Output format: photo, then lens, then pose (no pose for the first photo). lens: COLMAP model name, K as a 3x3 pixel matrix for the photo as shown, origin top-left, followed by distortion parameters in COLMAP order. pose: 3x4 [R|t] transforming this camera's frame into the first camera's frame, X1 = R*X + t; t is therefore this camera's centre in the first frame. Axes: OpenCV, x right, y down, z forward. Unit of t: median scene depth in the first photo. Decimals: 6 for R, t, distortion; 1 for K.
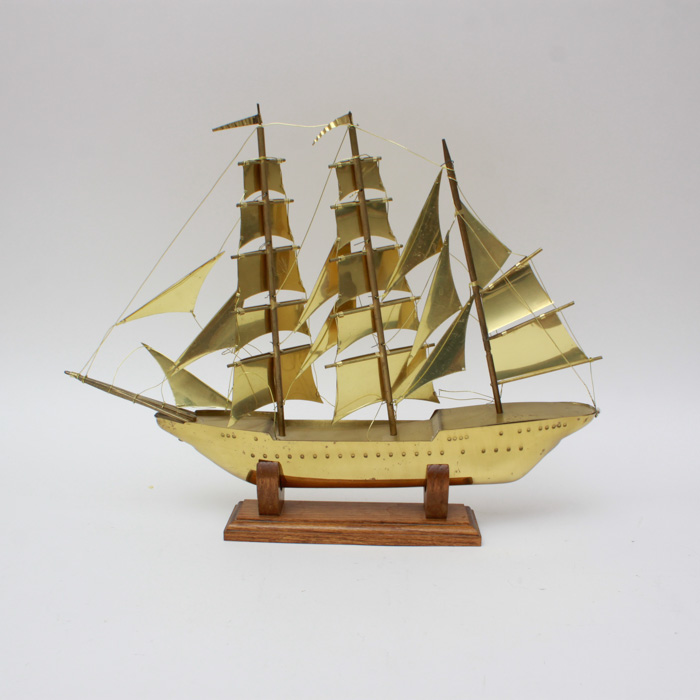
lens RADIAL K [[894.0, 0, 350.0], [0, 894.0, 350.0], [0, 0, 1]] dist [-0.178072, 0.016770]
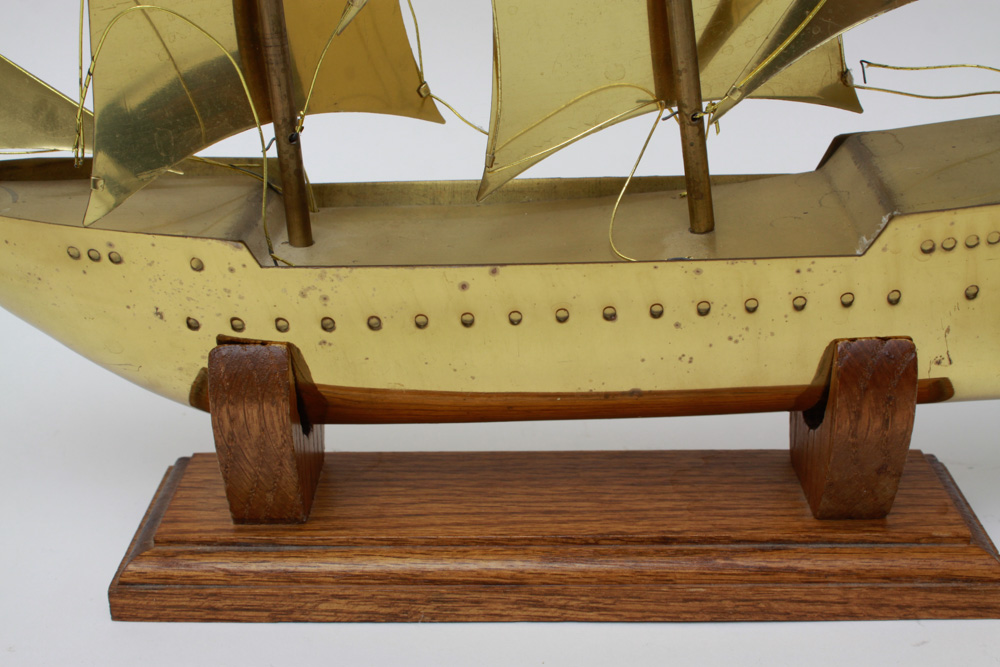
lens RADIAL K [[1482.0, 0, 500.0], [0, 1482.0, 333.5], [0, 0, 1]] dist [-0.037042, -0.025432]
pose [[0.999588, -0.027658, 0.007679, -0.018767], [0.025616, 0.980247, 0.196110, 0.035122], [-0.012952, -0.195832, 0.980552, 0.551301]]
